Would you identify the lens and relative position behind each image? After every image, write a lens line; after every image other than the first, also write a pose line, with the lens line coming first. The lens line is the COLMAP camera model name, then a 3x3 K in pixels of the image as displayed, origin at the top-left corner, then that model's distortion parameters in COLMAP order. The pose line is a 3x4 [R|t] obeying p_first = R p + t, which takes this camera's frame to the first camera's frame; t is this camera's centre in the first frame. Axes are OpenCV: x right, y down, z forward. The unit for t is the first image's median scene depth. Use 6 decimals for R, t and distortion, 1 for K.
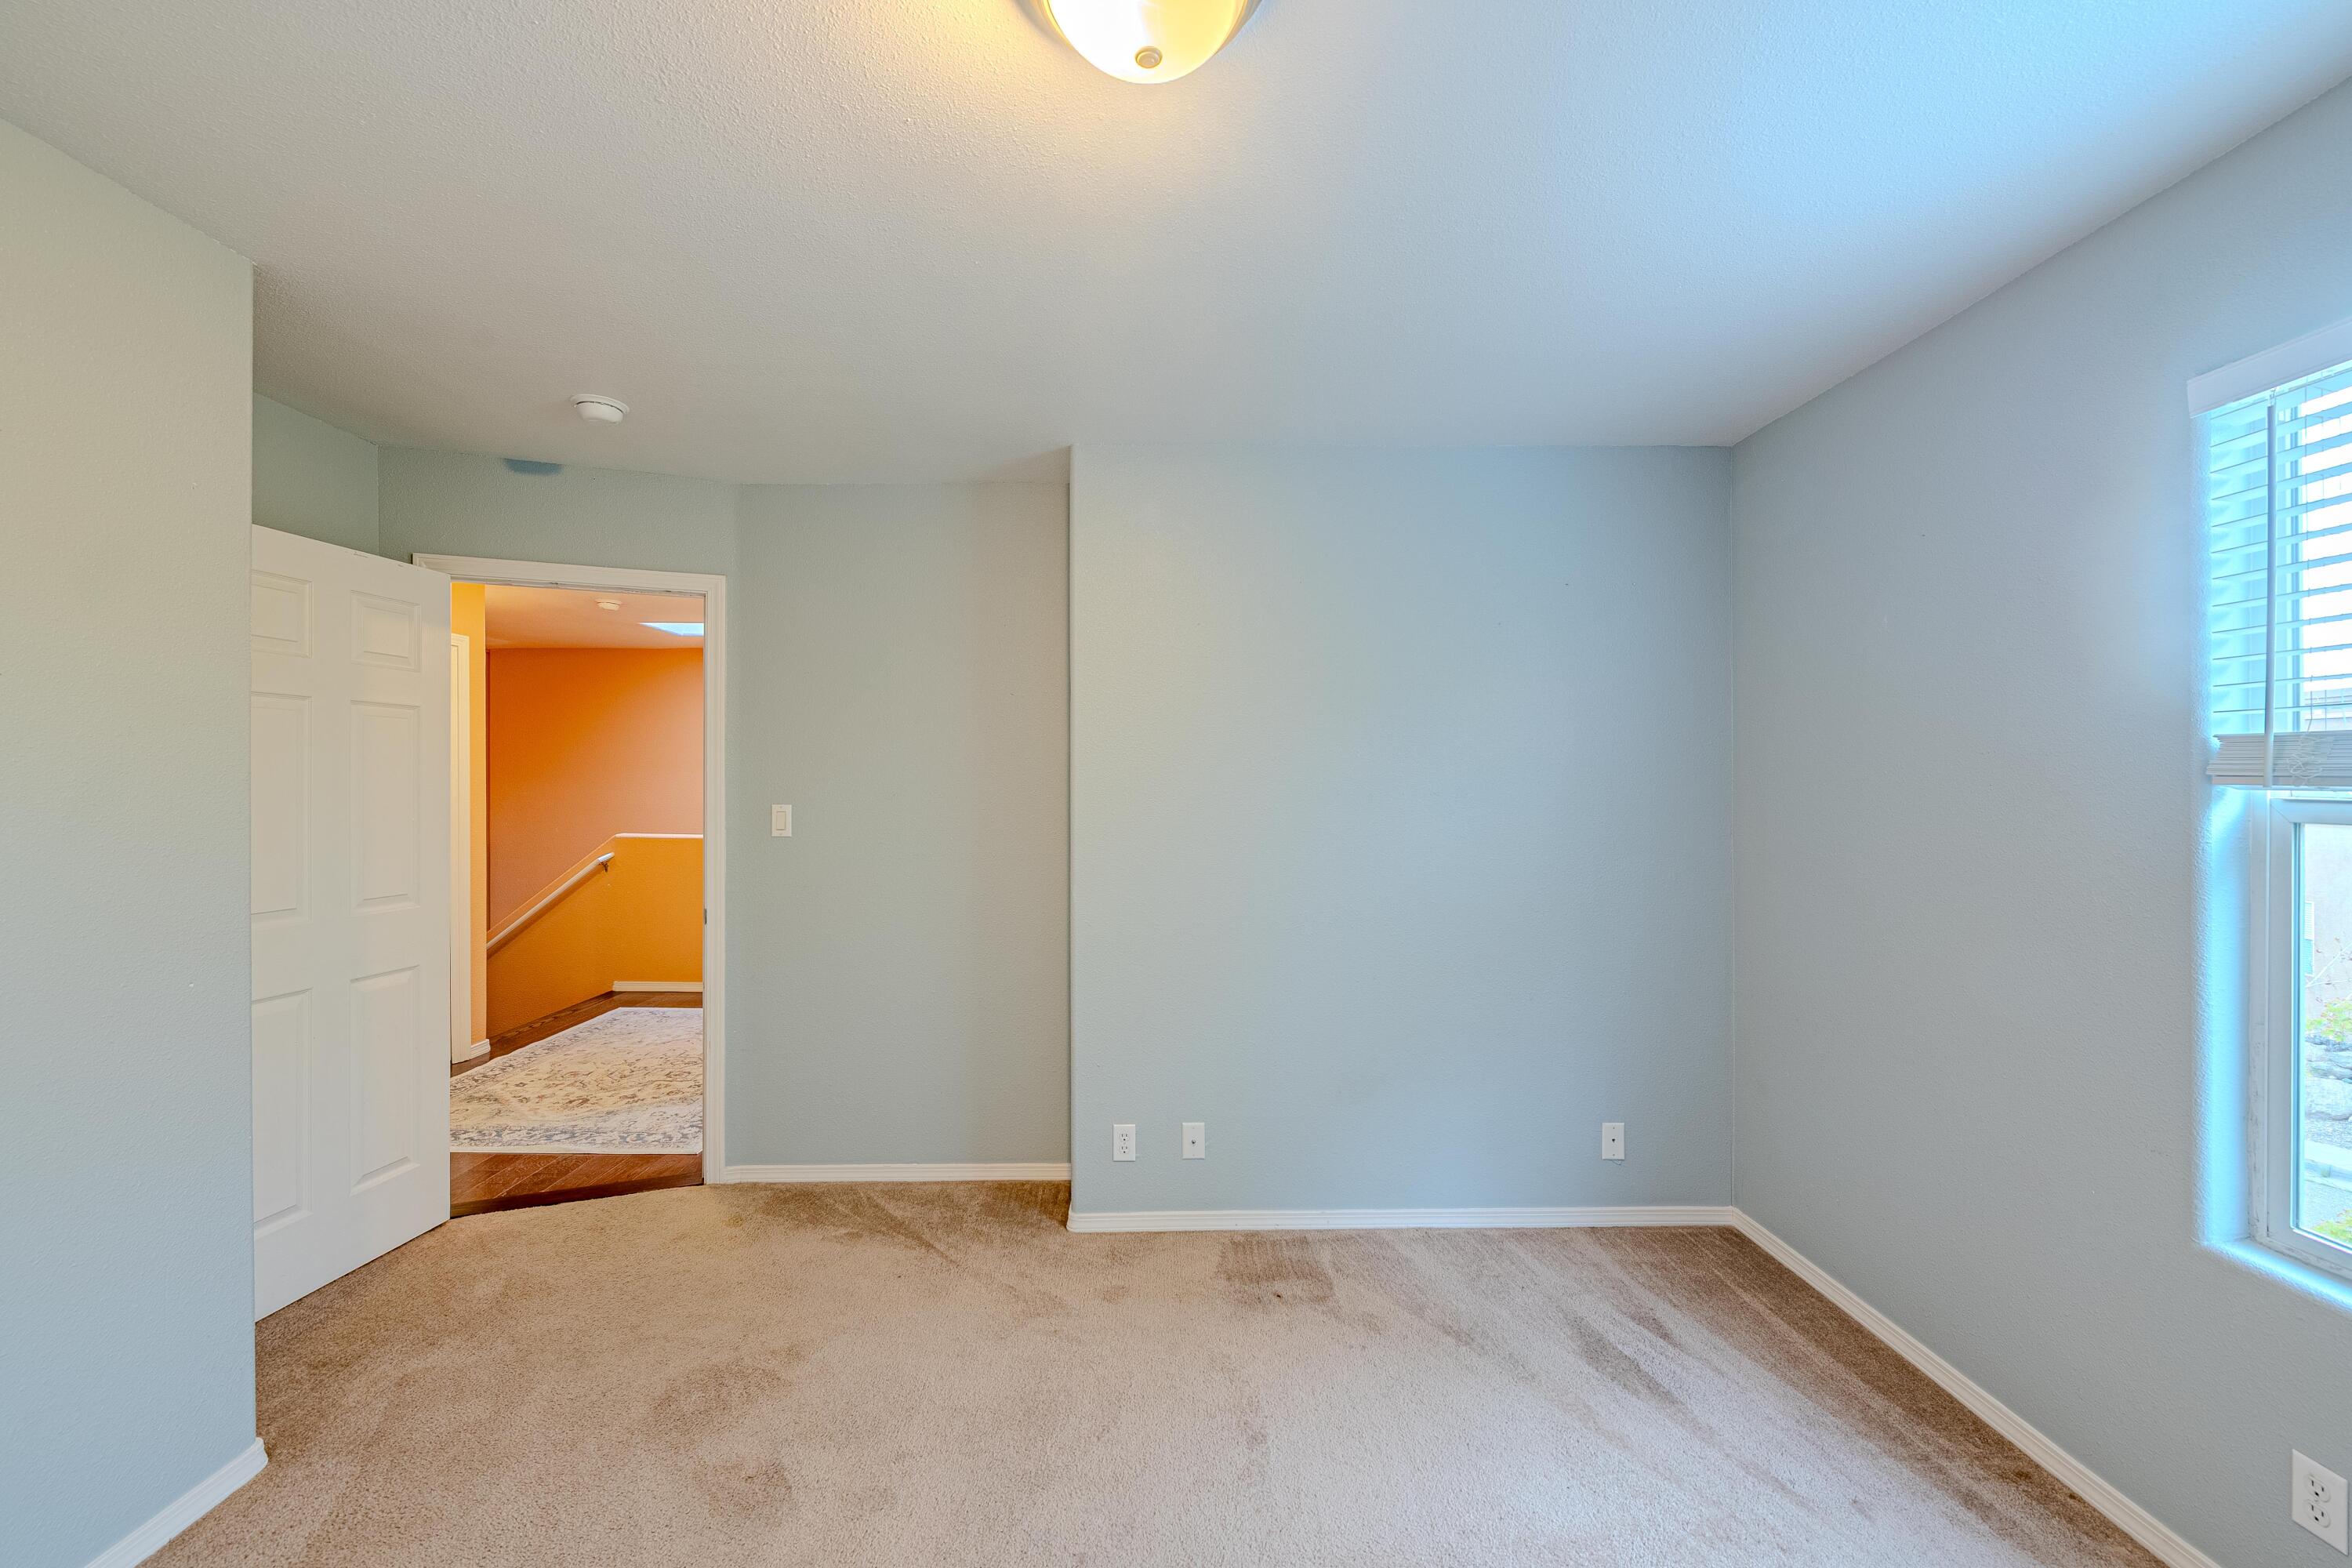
lens RADIAL K [[942.7, 0, 1172.7], [0, 942.7, 780.6], [0, 0, 1]] dist [0.001190, -0.000219]
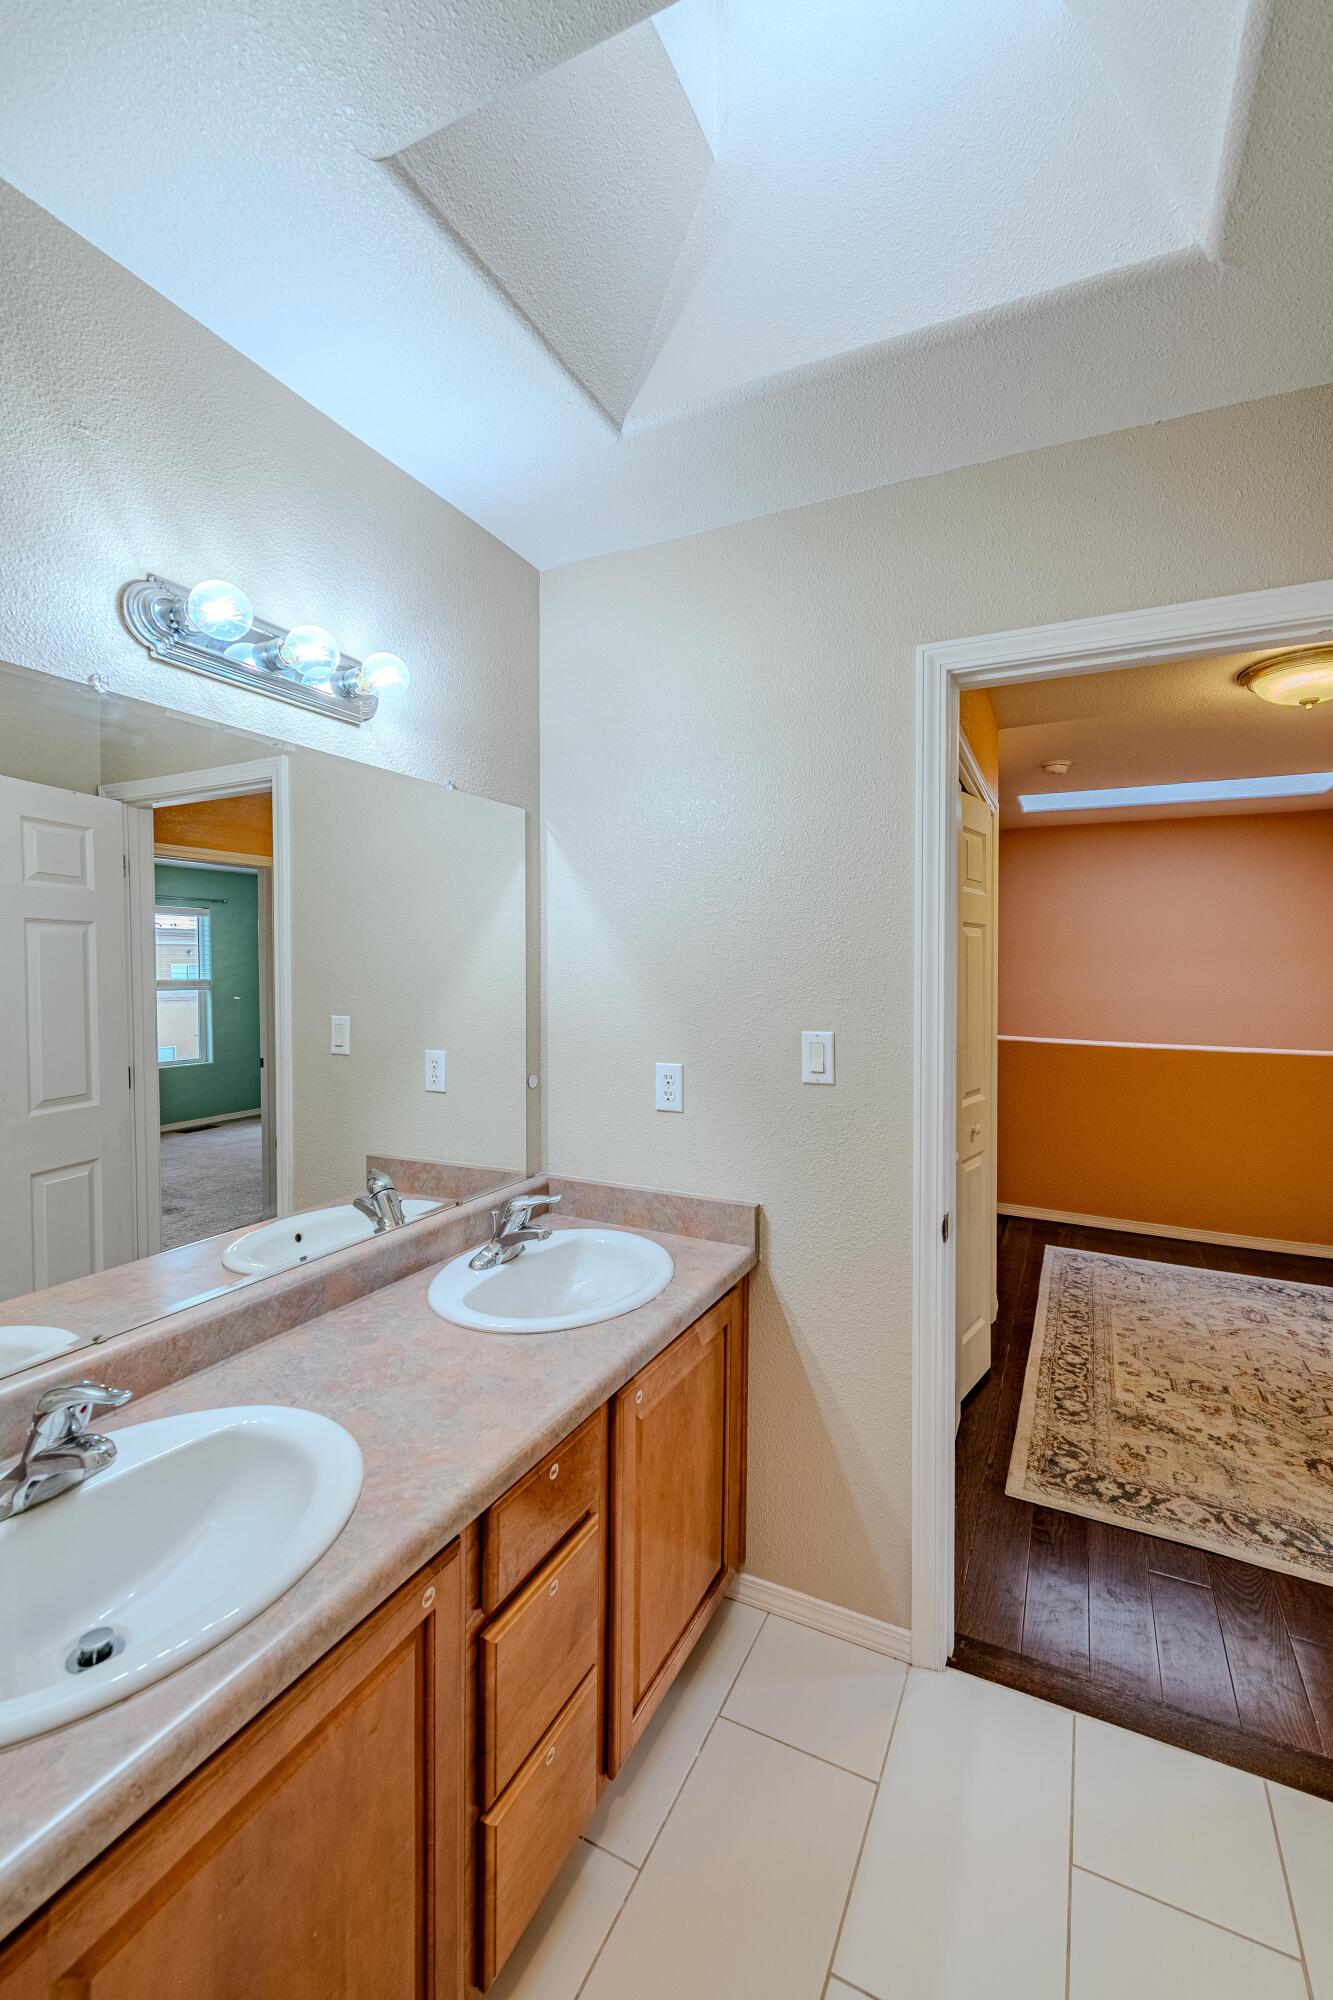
lens RADIAL K [[801.7, 0, 657.0], [0, 801.7, 994.1], [0, 0, 1]] dist [0.001190, -0.000219]
pose [[0.889123, 0.006504, -0.457623, -1.043659], [0.010689, 0.999331, 0.034970, -0.020480], [0.457544, -0.035984, 0.888458, 0.395836]]
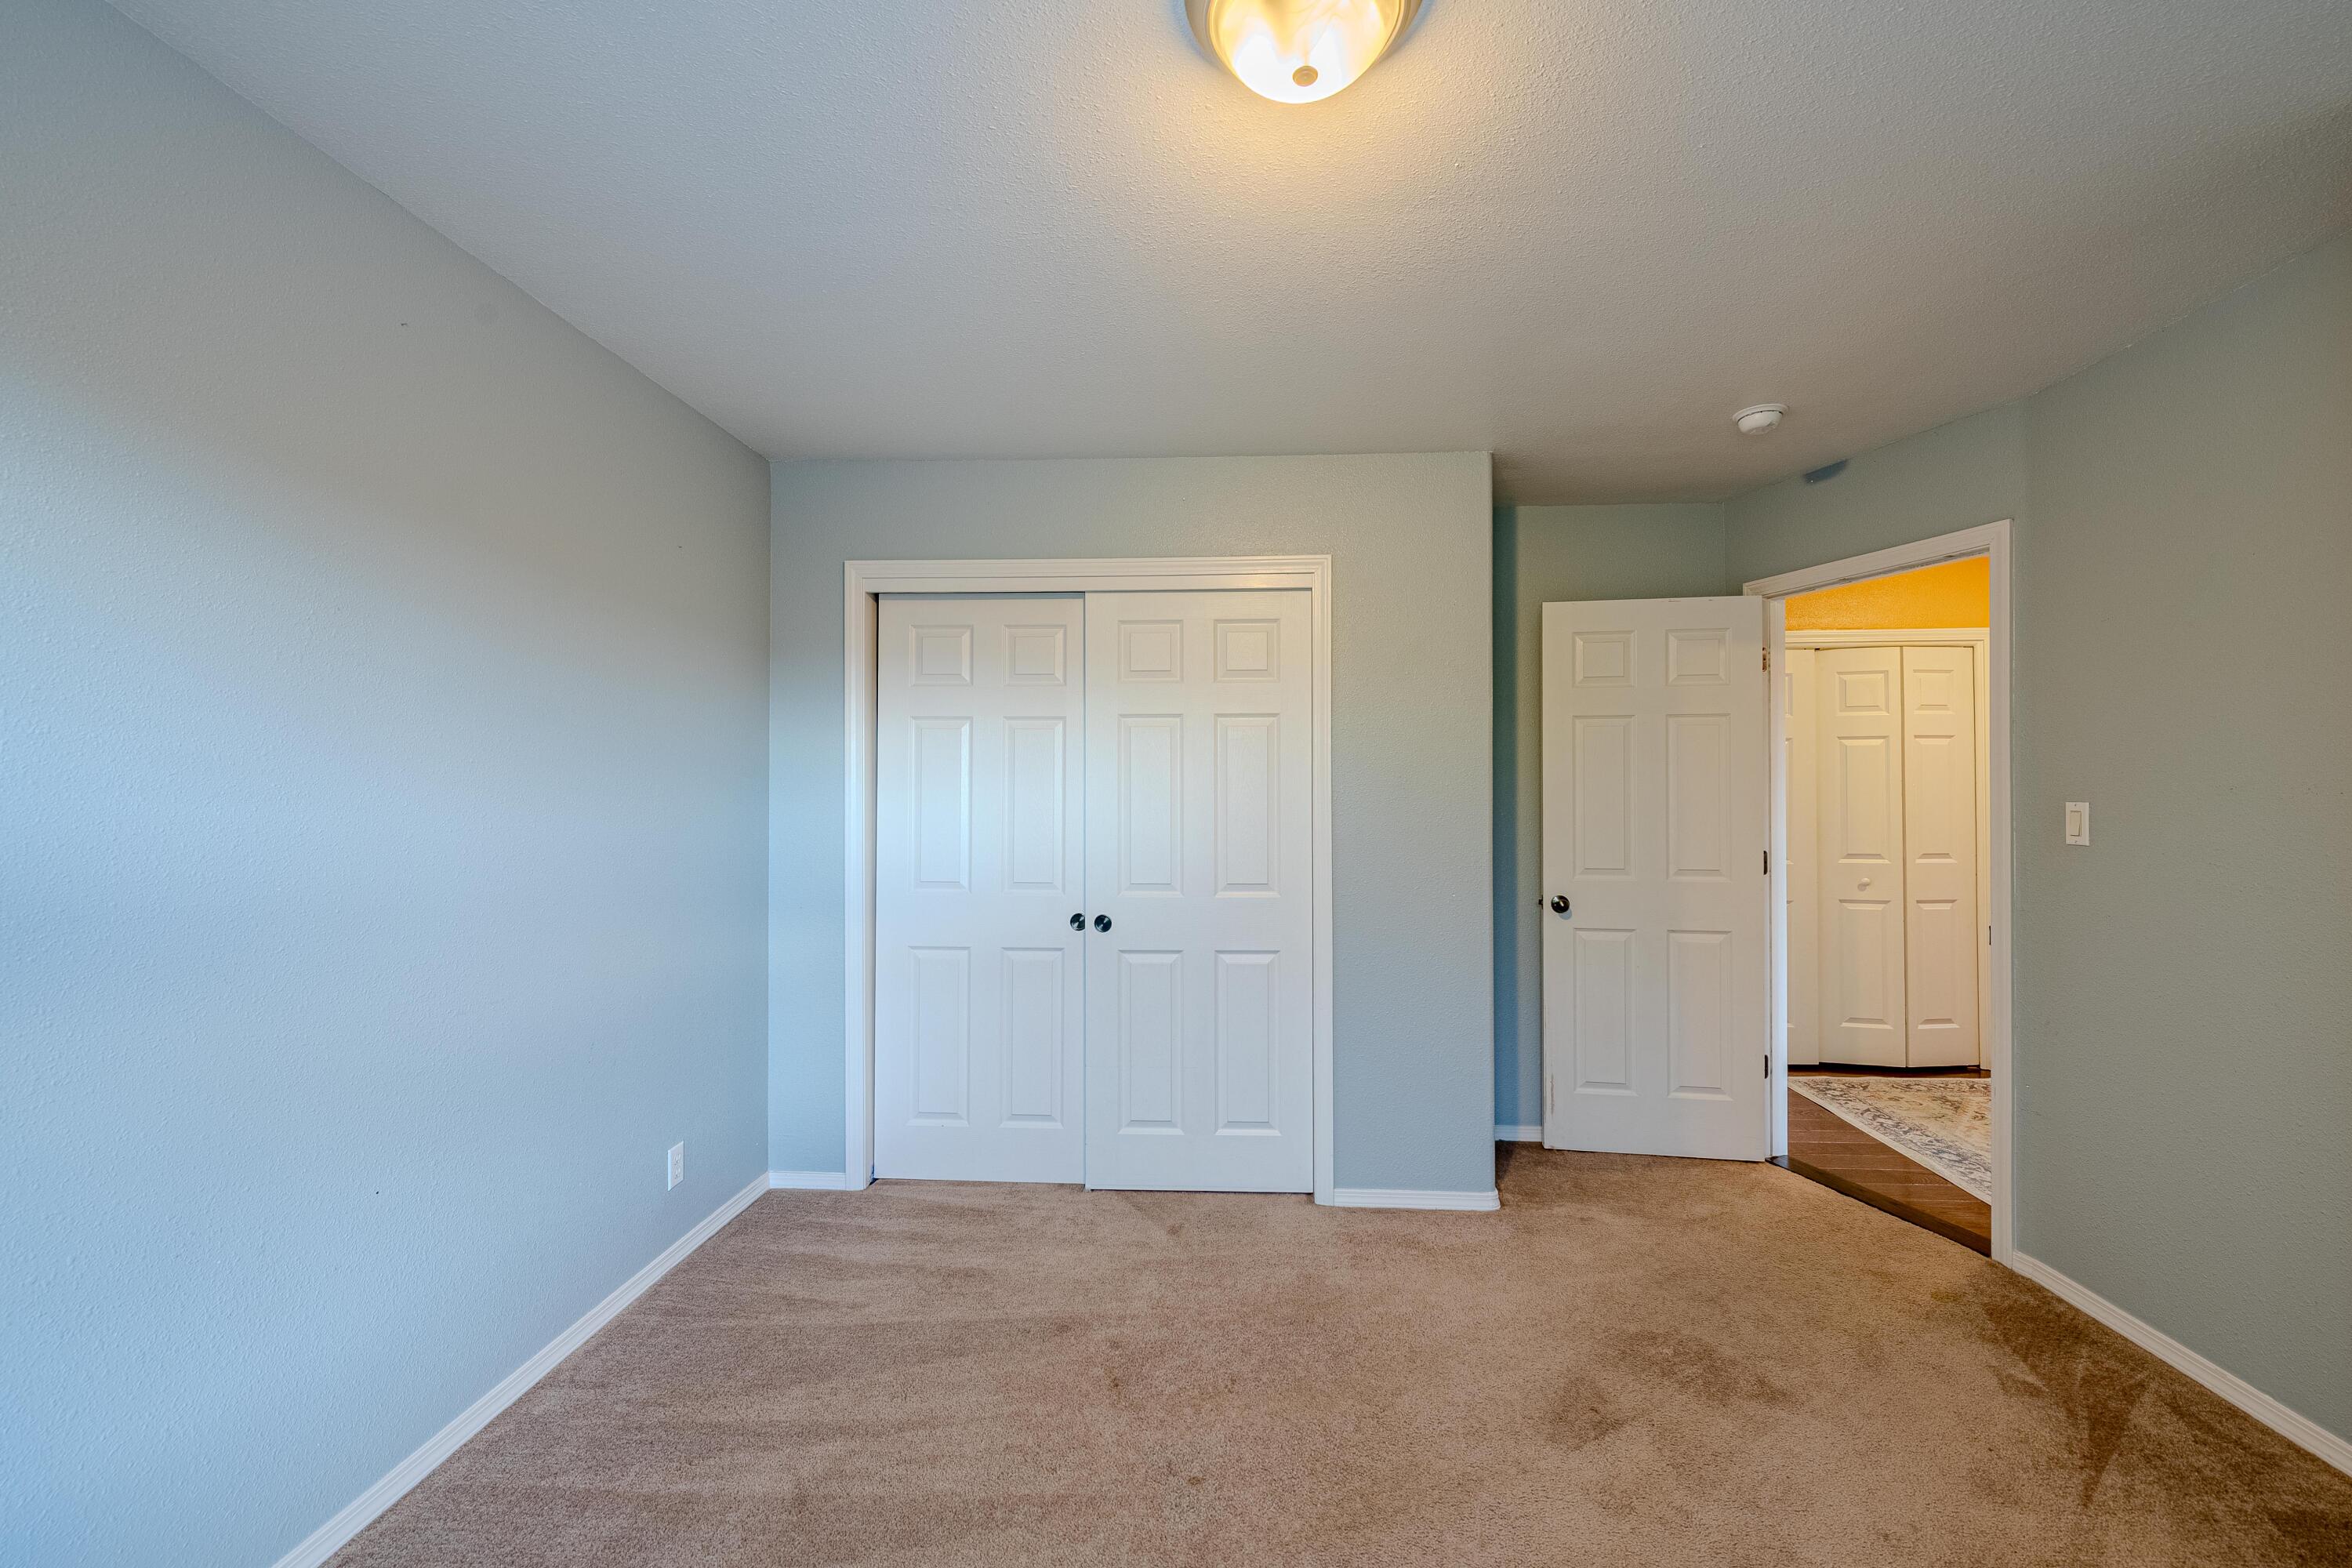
lens RADIAL K [[942.7, 0, 1166.9], [0, 942.7, 782.5], [0, 0, 1]] dist [0.001190, -0.000219]
pose [[-0.074675, -0.007319, -0.997181, 0.406555], [0.005162, 0.999957, -0.007726, 0.012721], [0.997195, -0.005724, -0.074634, 0.355266]]
